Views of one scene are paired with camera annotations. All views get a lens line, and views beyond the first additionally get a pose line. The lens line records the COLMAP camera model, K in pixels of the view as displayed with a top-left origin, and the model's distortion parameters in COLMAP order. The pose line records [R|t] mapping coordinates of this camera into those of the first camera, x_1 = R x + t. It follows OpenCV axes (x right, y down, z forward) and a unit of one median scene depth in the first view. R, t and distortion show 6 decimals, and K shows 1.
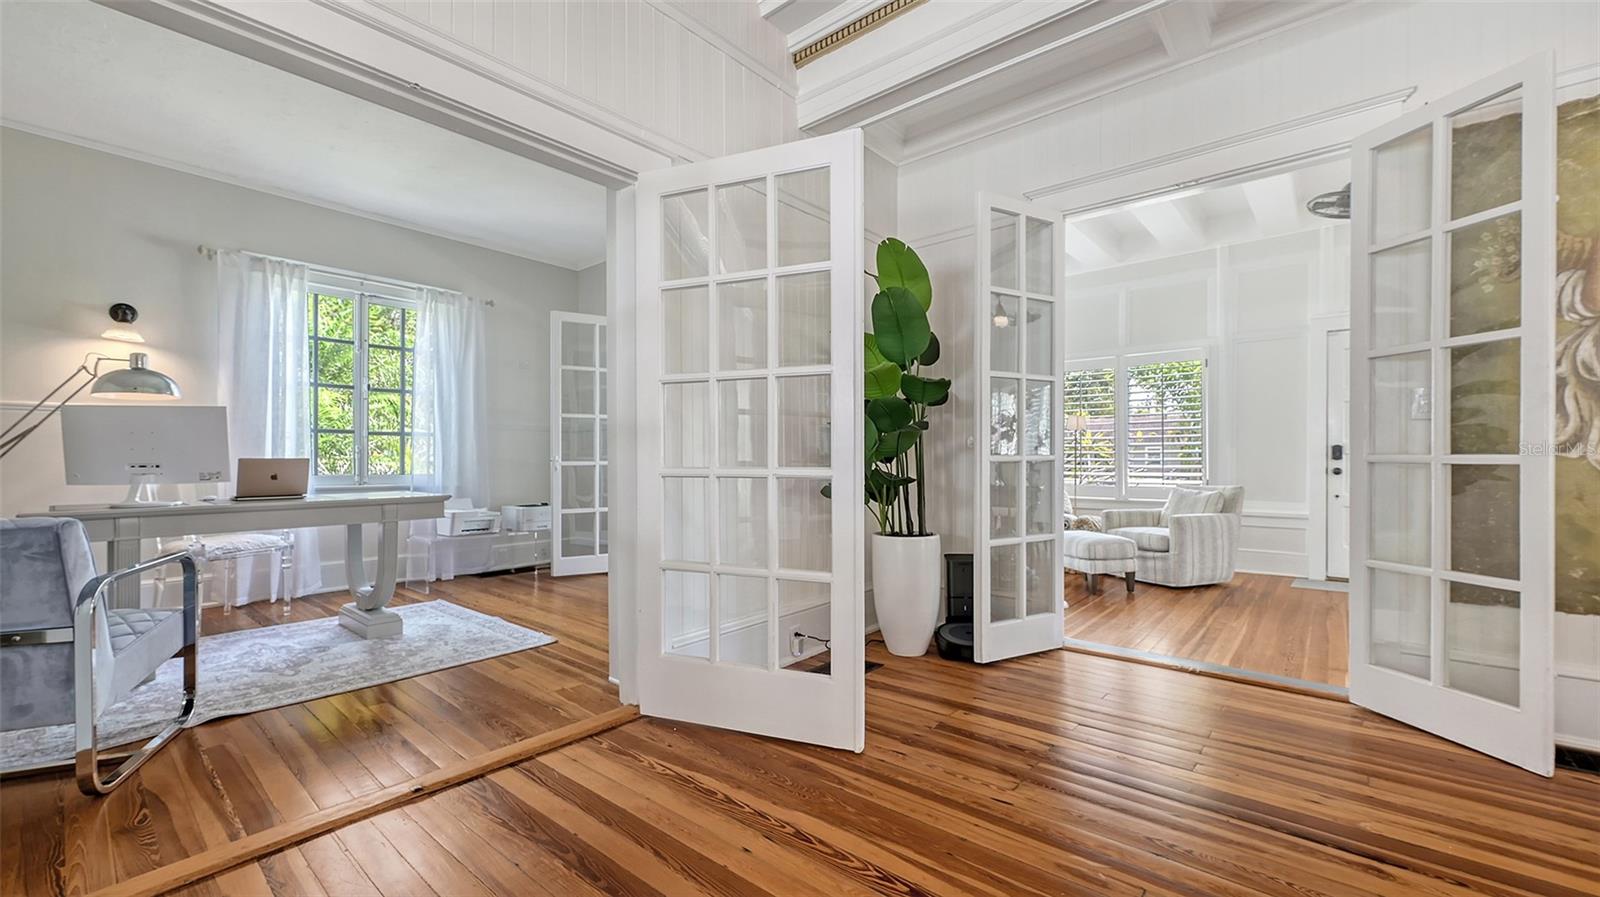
lens RADIAL K [[648.0, 0, 784.6], [0, 648.0, 453.7], [0, 0, 1]] dist [-0.001650, -0.000224]
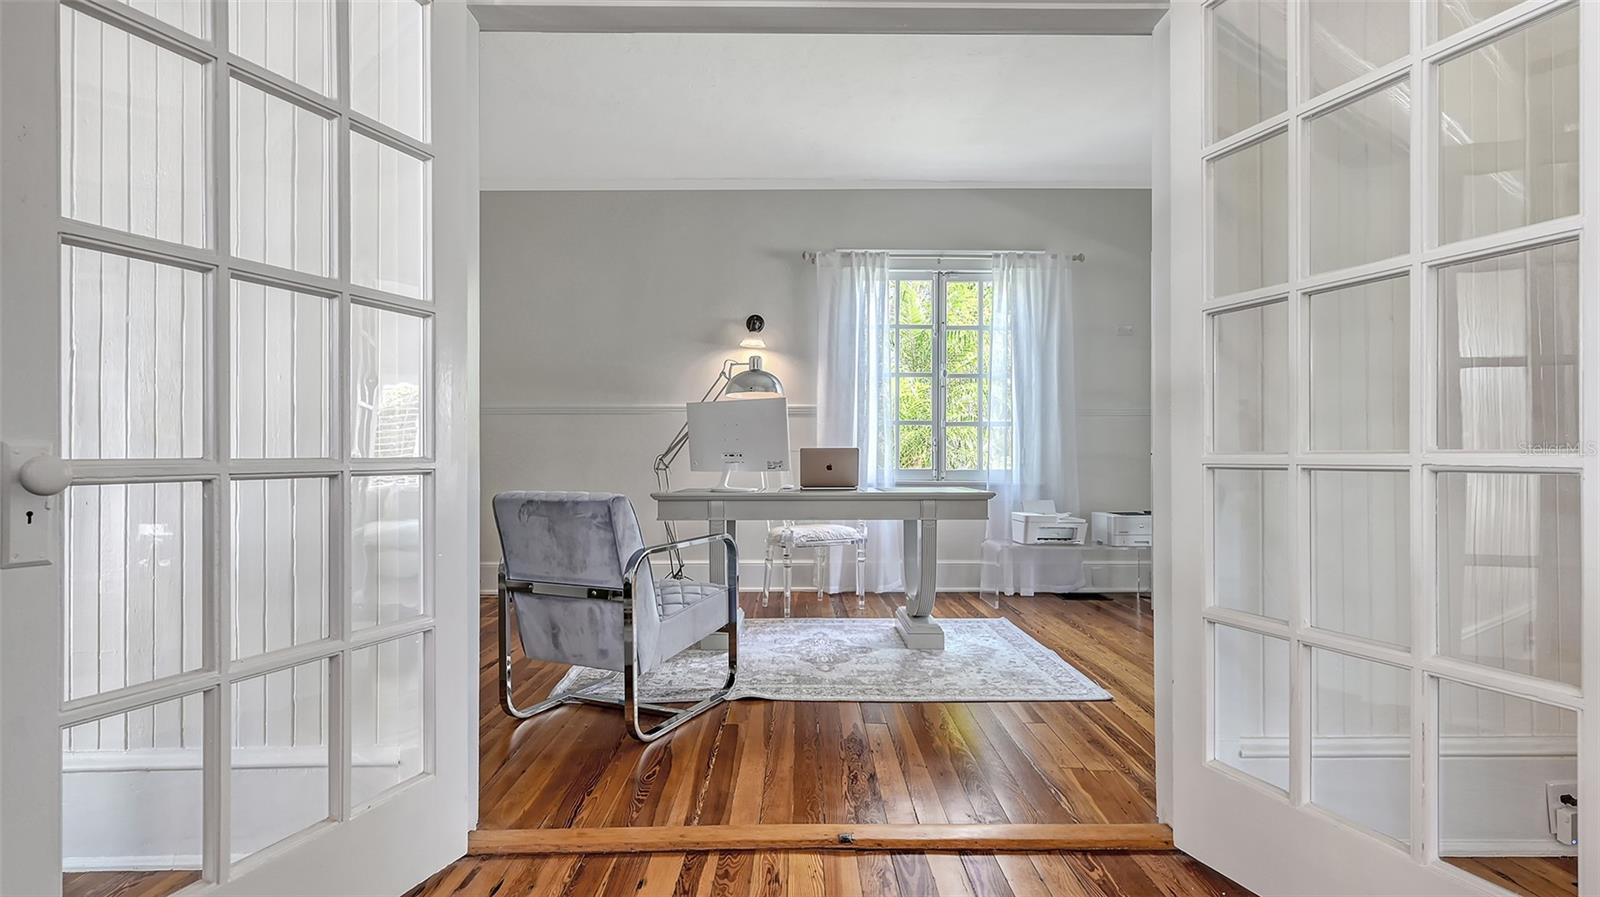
lens RADIAL K [[786.9, 0, 797.6], [0, 786.9, 458.4], [0, 0, 1]] dist [-0.002524, -0.001135]
pose [[0.659315, 0.001758, -0.751865, 0.079209], [0.003331, 0.999981, 0.005259, 0.014845], [0.751860, -0.005971, 0.659296, 0.162156]]
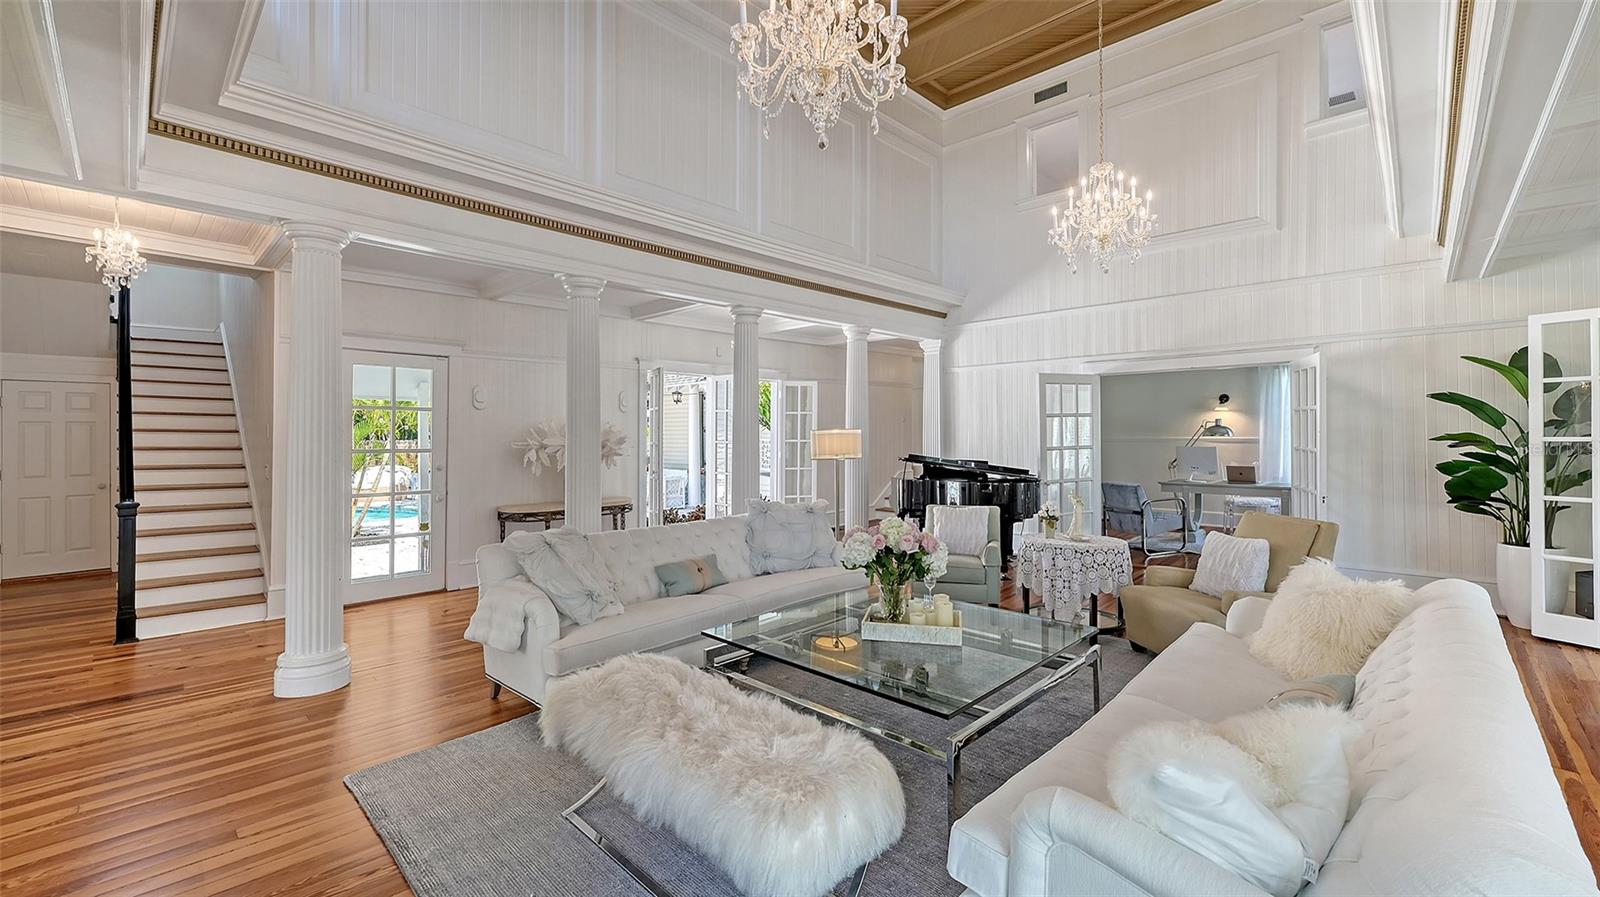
lens RADIAL K [[648.0, 0, 808.6], [0, 648.0, 430.5], [0, 0, 1]] dist [-0.001650, -0.000224]
pose [[-0.040487, 0.000766, -0.999180, 1.606824], [0.017092, 0.999854, 0.000074, -0.145889], [0.999034, -0.017075, -0.040494, -0.482945]]
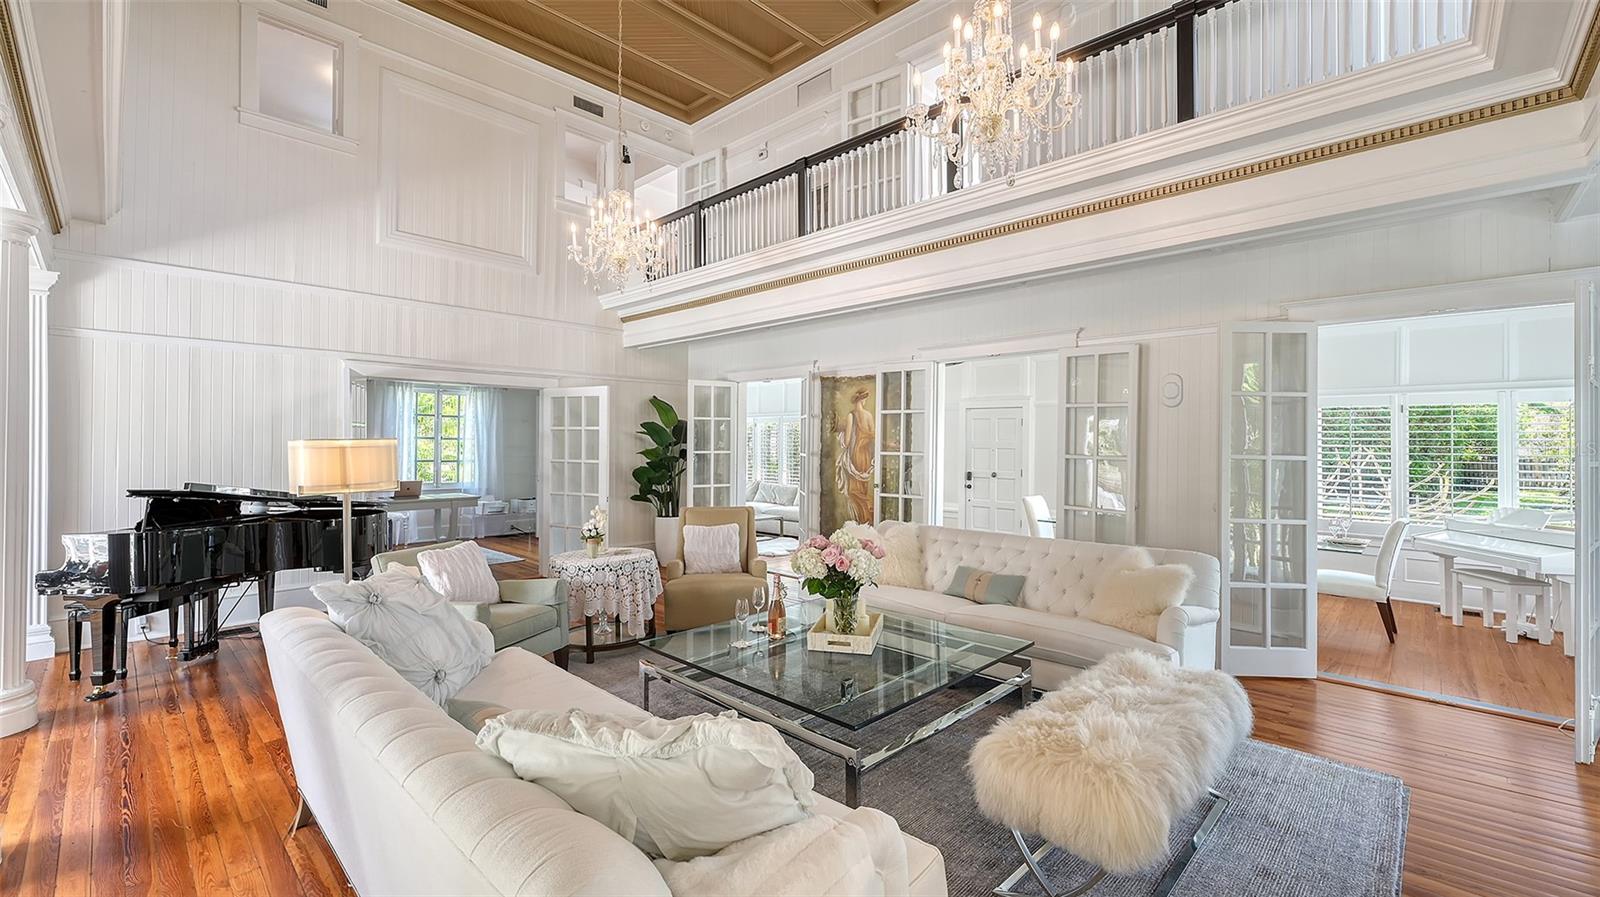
lens RADIAL K [[648.0, 0, 802.3], [0, 648.0, 441.8], [0, 0, 1]] dist [-0.001650, -0.000224]
pose [[0.999478, 0.011596, -0.030151, 0.730902], [-0.011501, 0.999928, 0.003339, -0.160816], [0.030187, -0.002990, 0.999540, -1.335708]]
